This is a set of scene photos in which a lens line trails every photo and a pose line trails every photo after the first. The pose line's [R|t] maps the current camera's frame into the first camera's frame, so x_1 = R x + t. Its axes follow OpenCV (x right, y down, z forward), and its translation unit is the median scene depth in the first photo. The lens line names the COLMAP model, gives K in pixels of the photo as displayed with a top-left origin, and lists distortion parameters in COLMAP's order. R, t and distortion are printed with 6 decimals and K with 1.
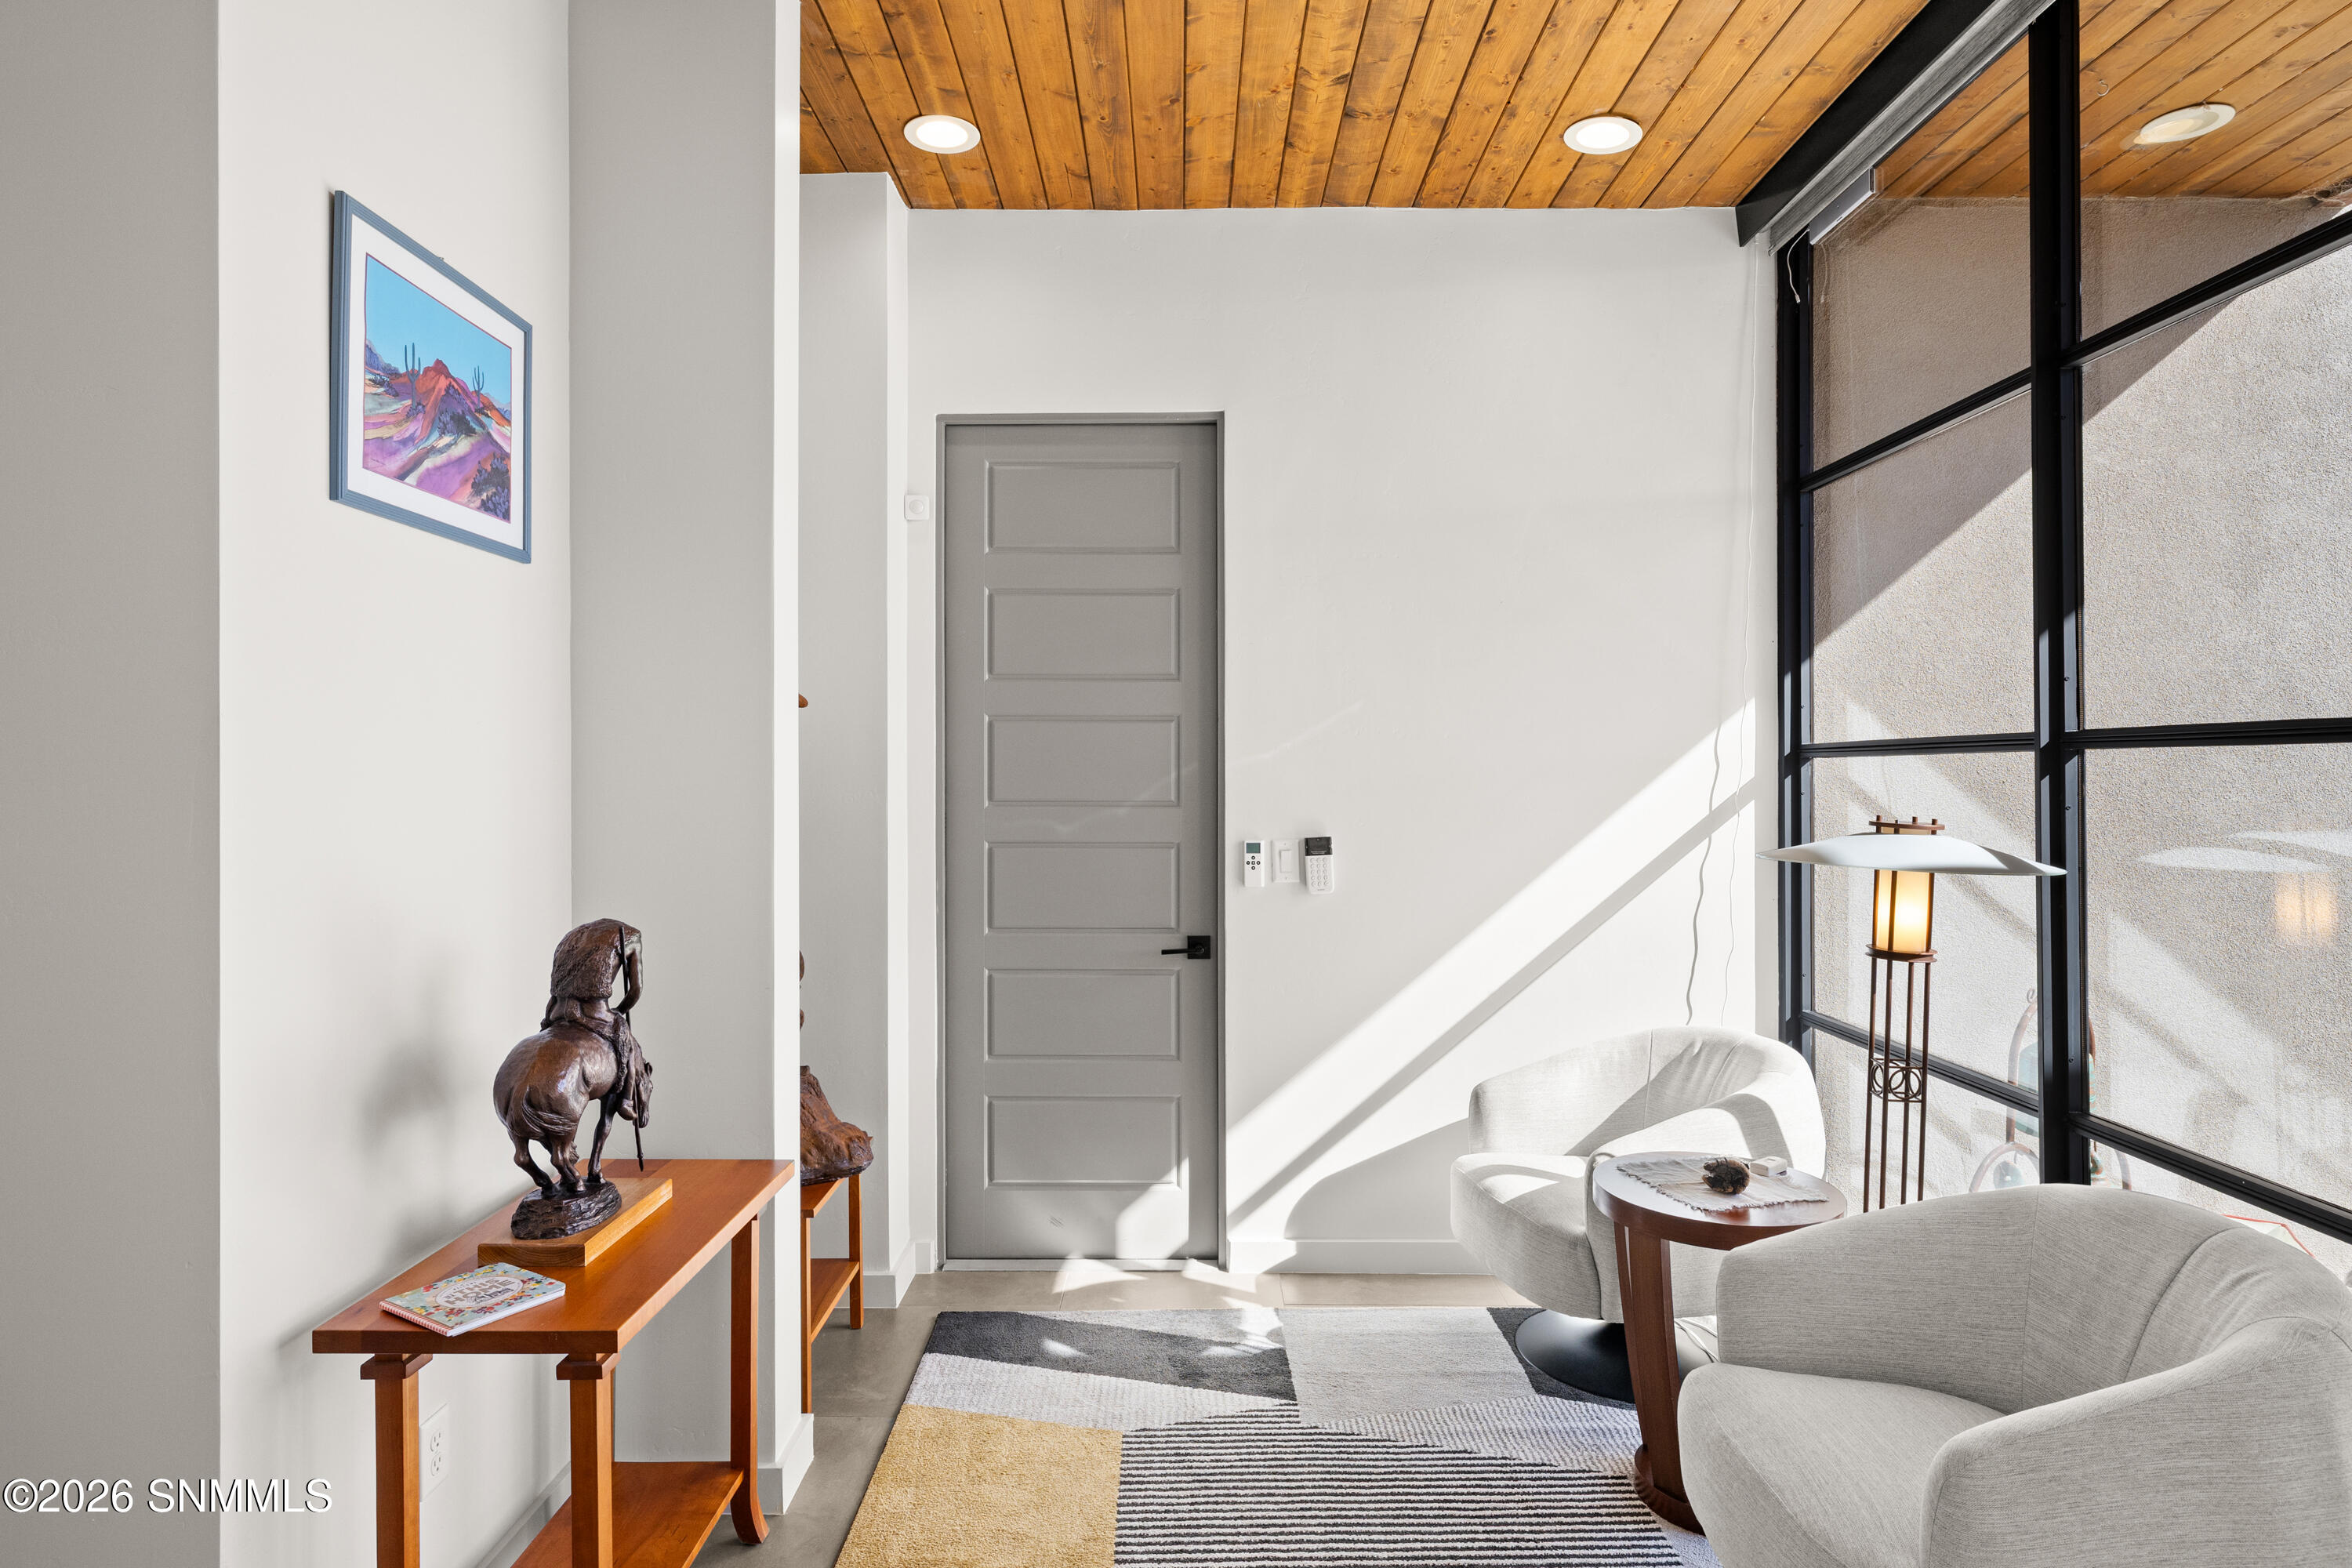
lens RADIAL K [[1349.7, 0, 1162.0], [0, 1349.7, 768.7], [0, 0, 1]] dist [0.004009, 0.003106]
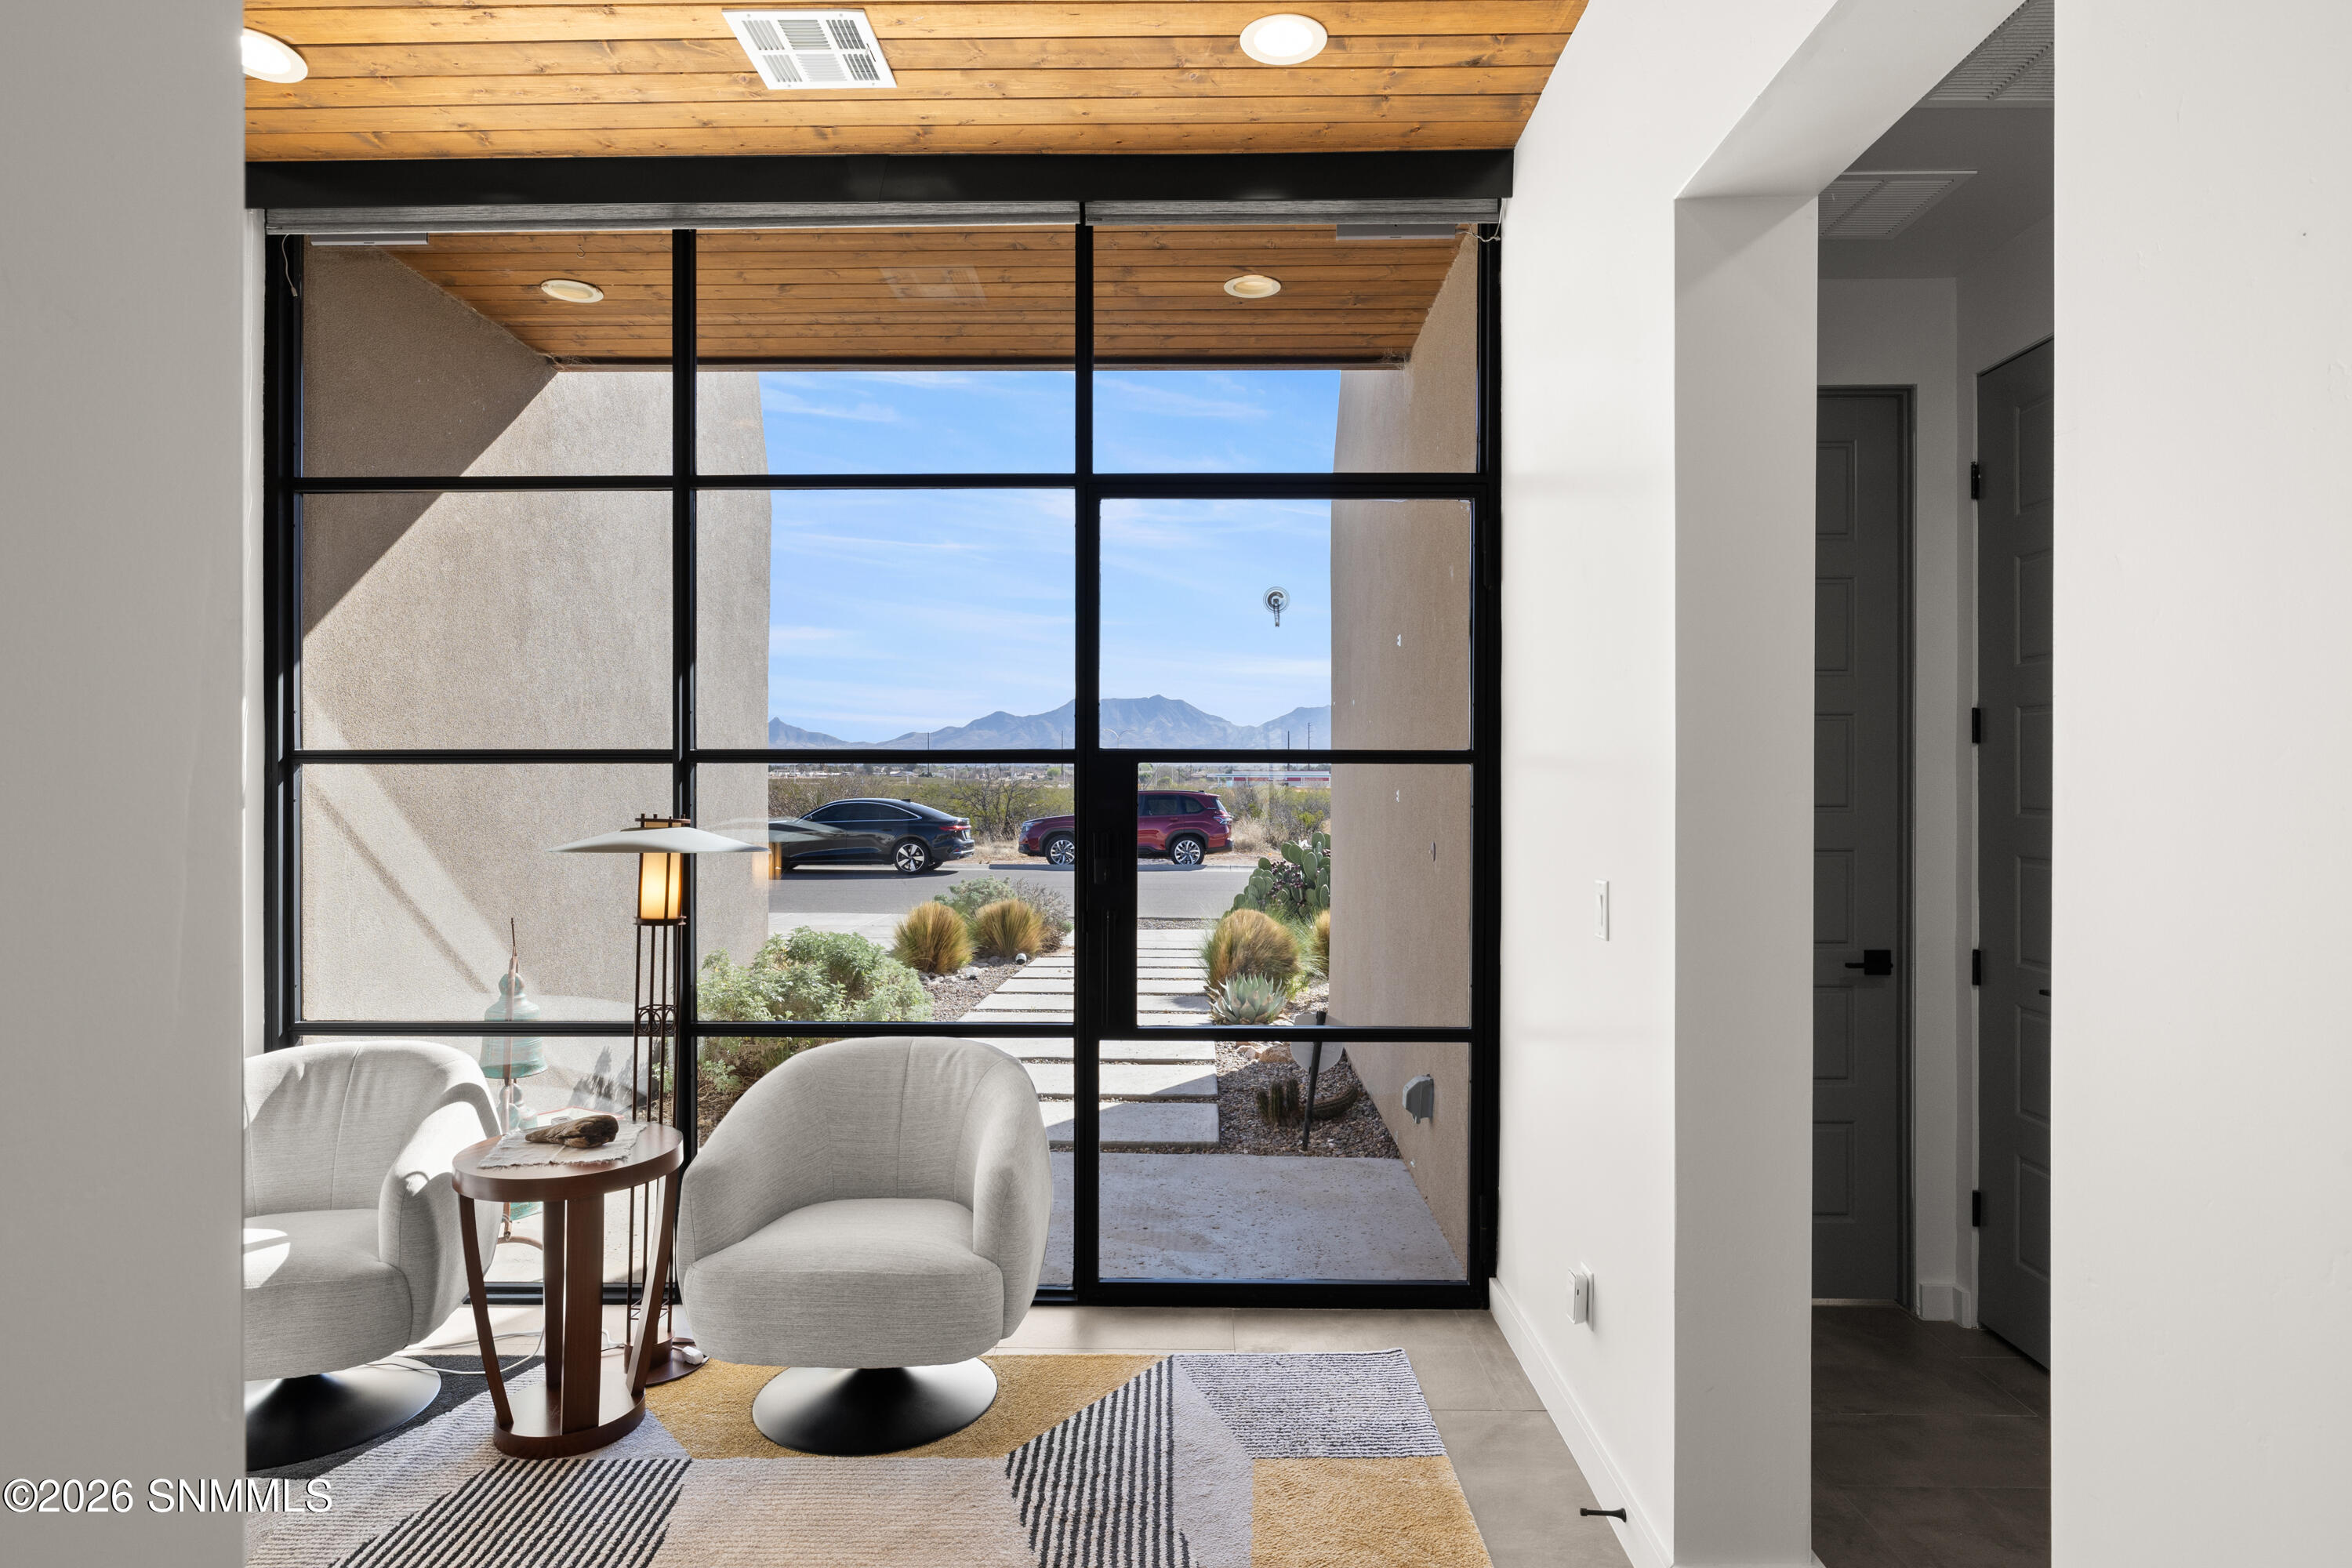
lens RADIAL K [[1349.7, 0, 1189.3], [0, 1349.7, 790.4], [0, 0, 1]] dist [0.004009, 0.003106]
pose [[-0.010446, -0.008368, 0.999910, -0.695940], [-0.004007, 0.999957, 0.008327, 0.000560], [-0.999937, -0.003920, -0.010479, 0.490811]]
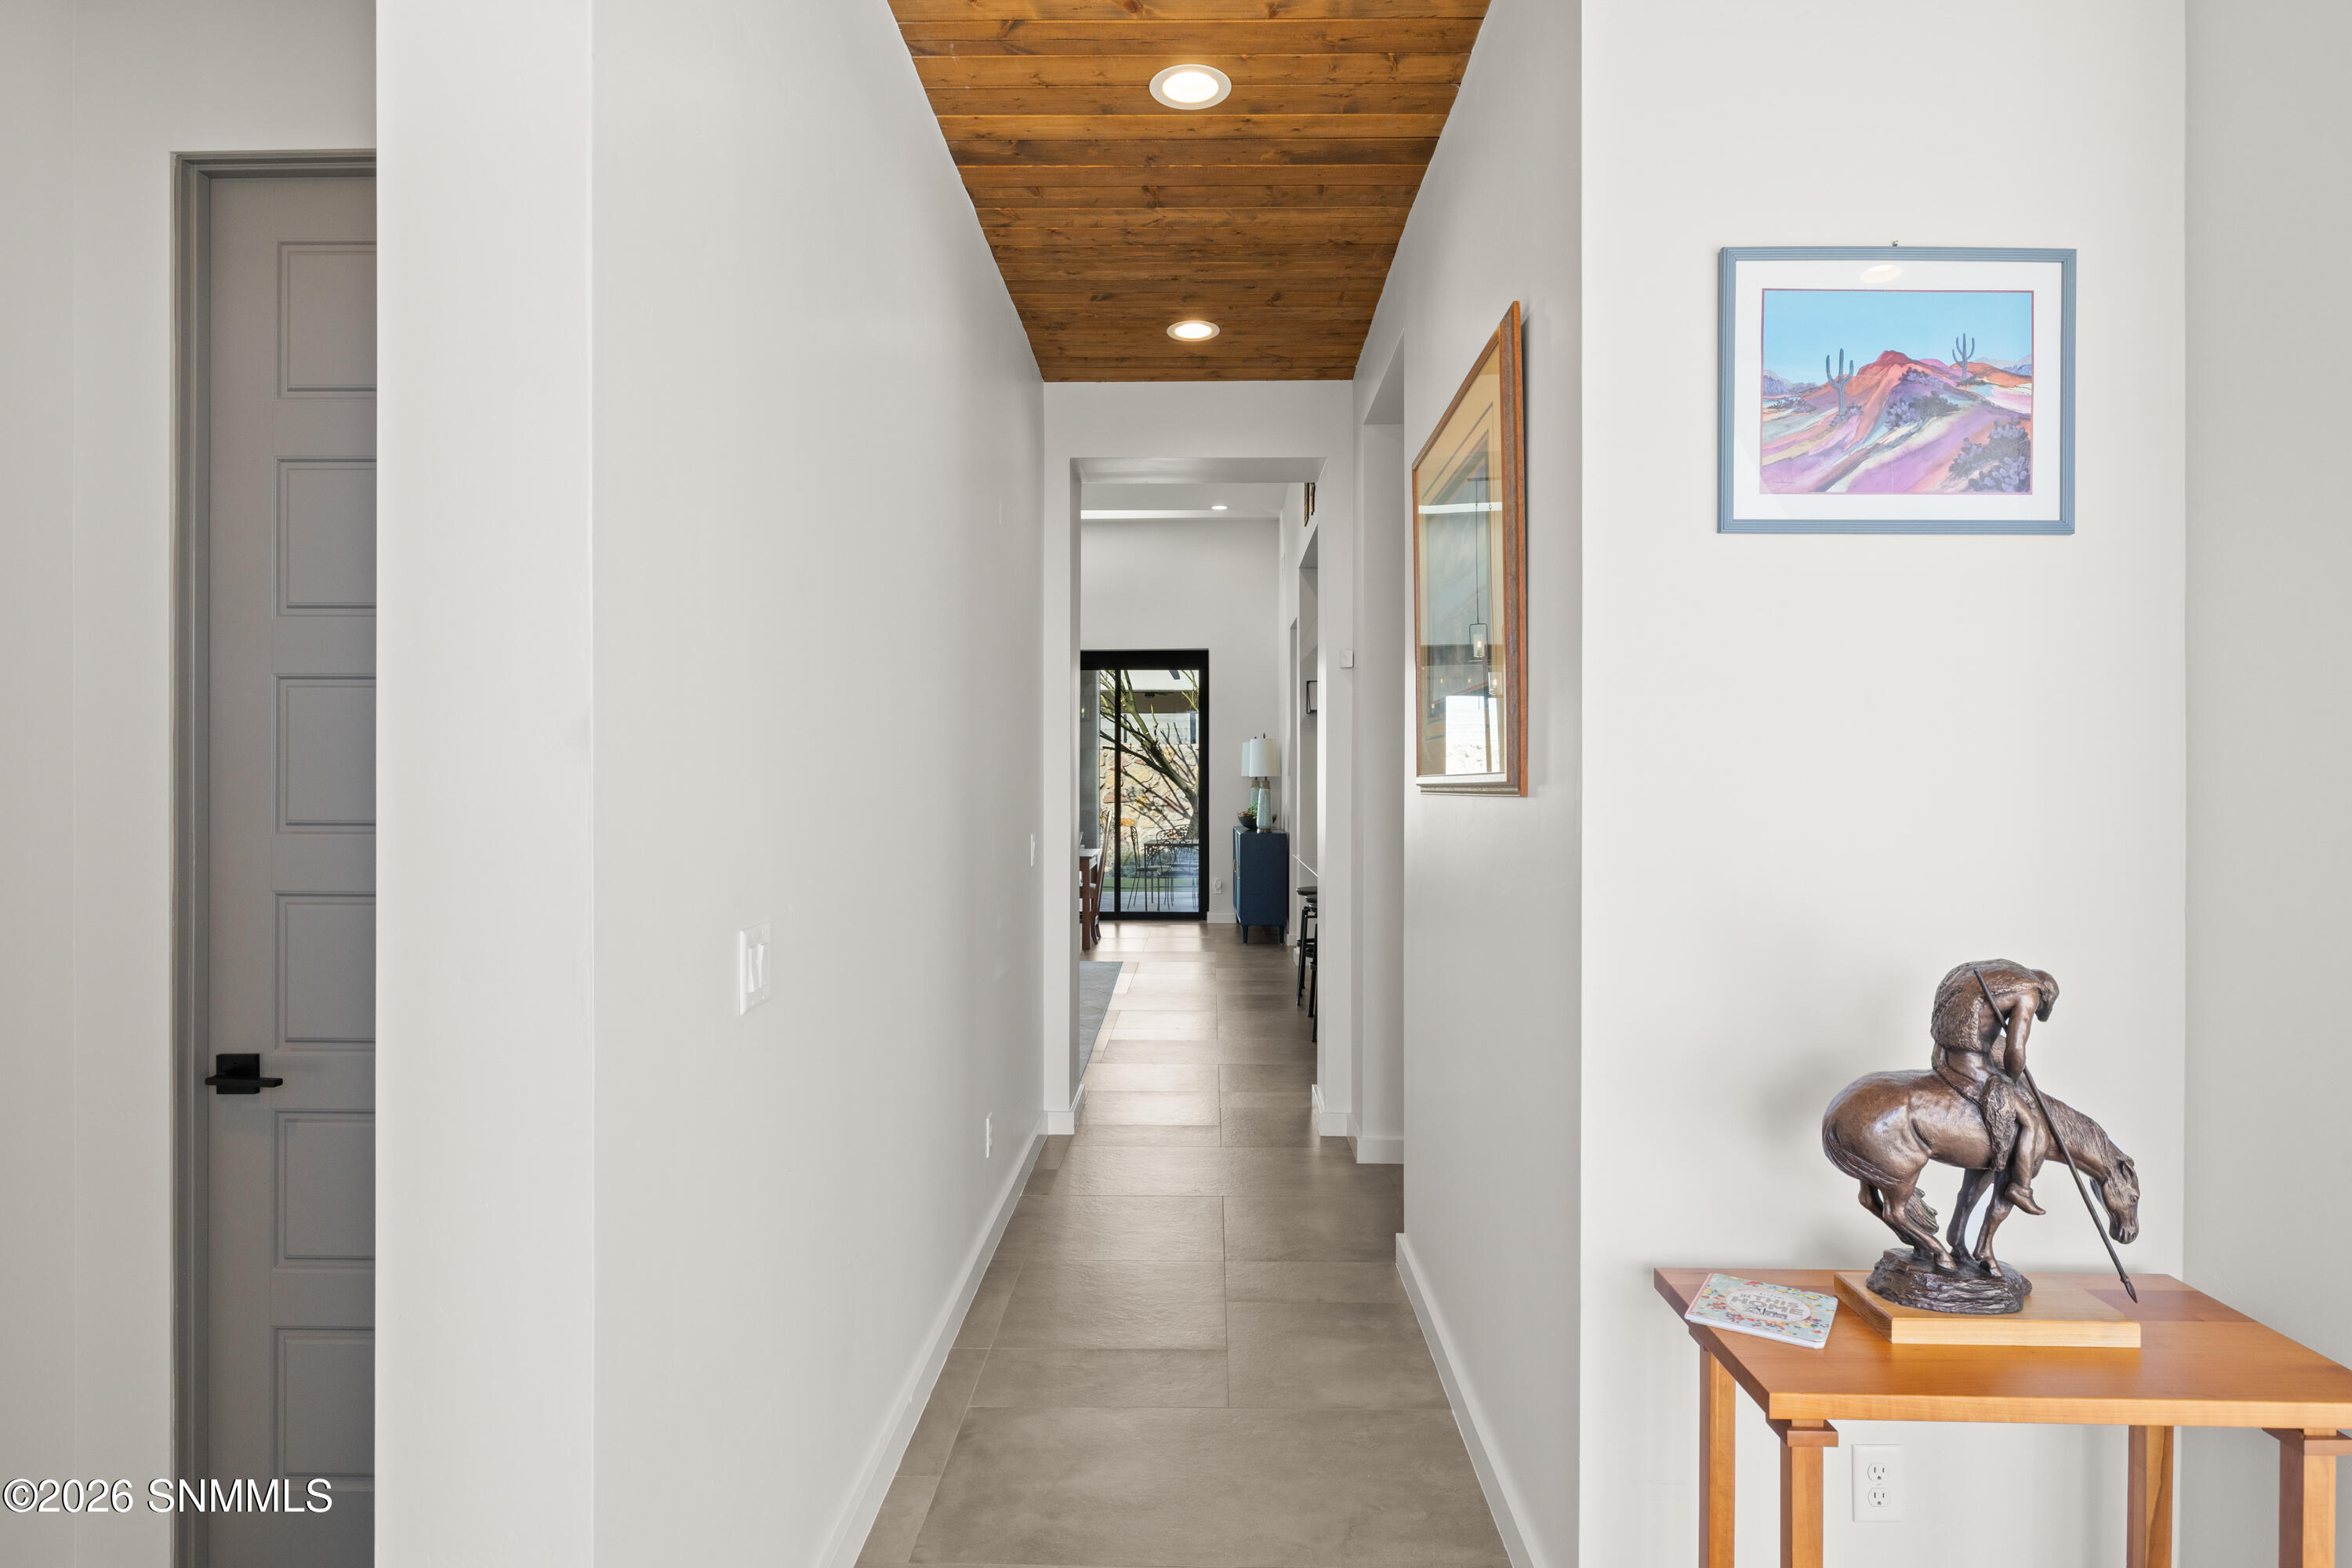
lens RADIAL K [[1349.7, 0, 1153.2], [0, 1349.7, 785.0], [0, 0, 1]] dist [0.004009, 0.003106]
pose [[-0.016467, 0.006883, -0.999841, 0.435571], [0.000532, 0.999976, 0.006875, -0.002237], [0.999864, -0.000418, -0.016470, 0.500083]]
